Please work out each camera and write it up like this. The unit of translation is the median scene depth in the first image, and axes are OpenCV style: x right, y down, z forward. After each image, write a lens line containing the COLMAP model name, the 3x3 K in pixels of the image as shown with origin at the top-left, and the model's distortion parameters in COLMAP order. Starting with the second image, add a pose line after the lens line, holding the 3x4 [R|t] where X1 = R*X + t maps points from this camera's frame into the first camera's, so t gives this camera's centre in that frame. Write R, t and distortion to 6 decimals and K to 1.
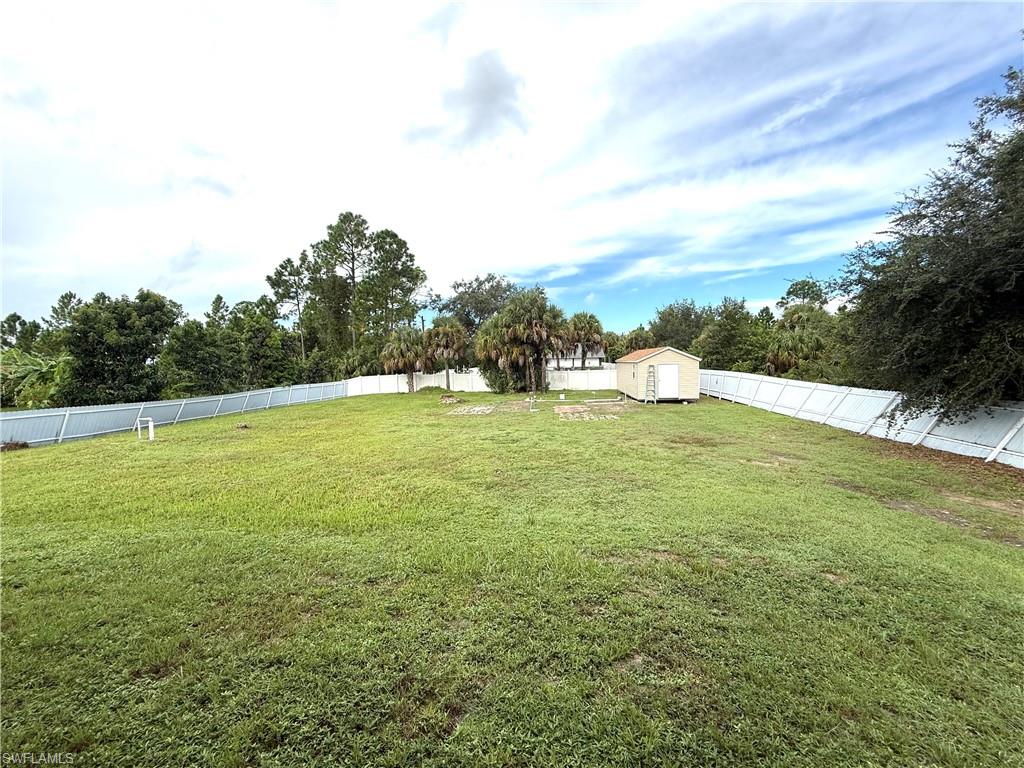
lens RADIAL K [[405.6, 0, 521.1], [0, 405.6, 378.1], [0, 0, 1]] dist [-0.000664, 0.000014]
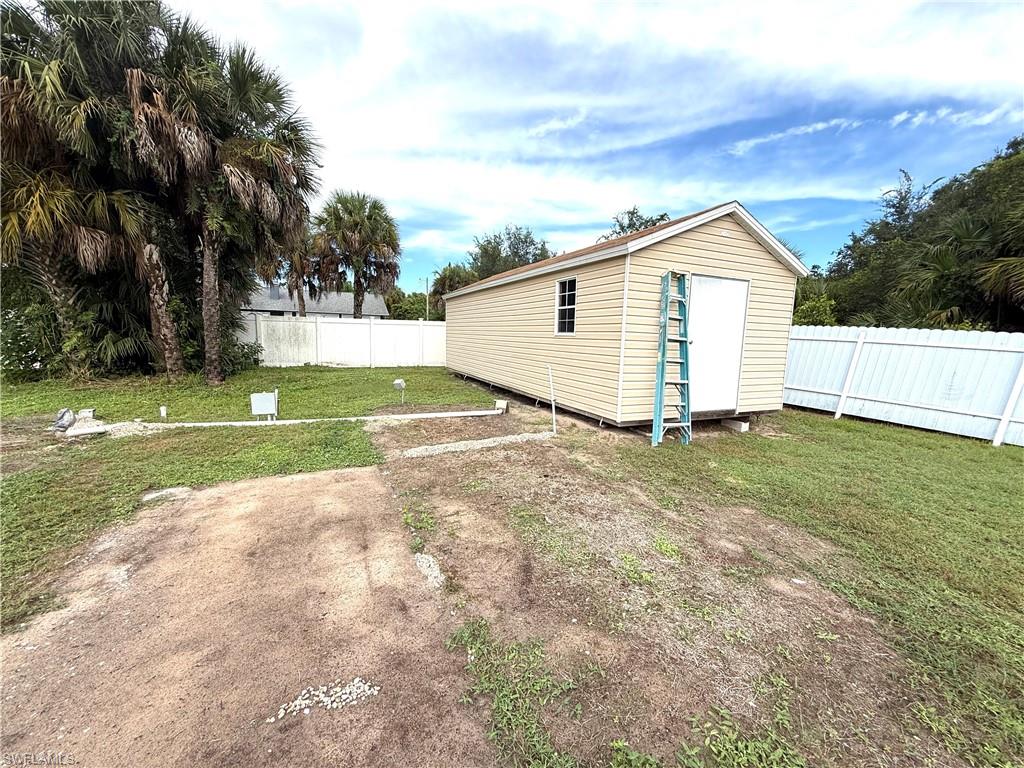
lens RADIAL K [[405.6, 0, 515.5], [0, 405.6, 376.0], [0, 0, 1]] dist [-0.000664, 0.000014]
pose [[0.868034, 0.003549, 0.496492, 0.075073], [-0.031367, 0.998369, 0.047704, 0.011096], [-0.495513, -0.056983, 0.866729, 0.478847]]
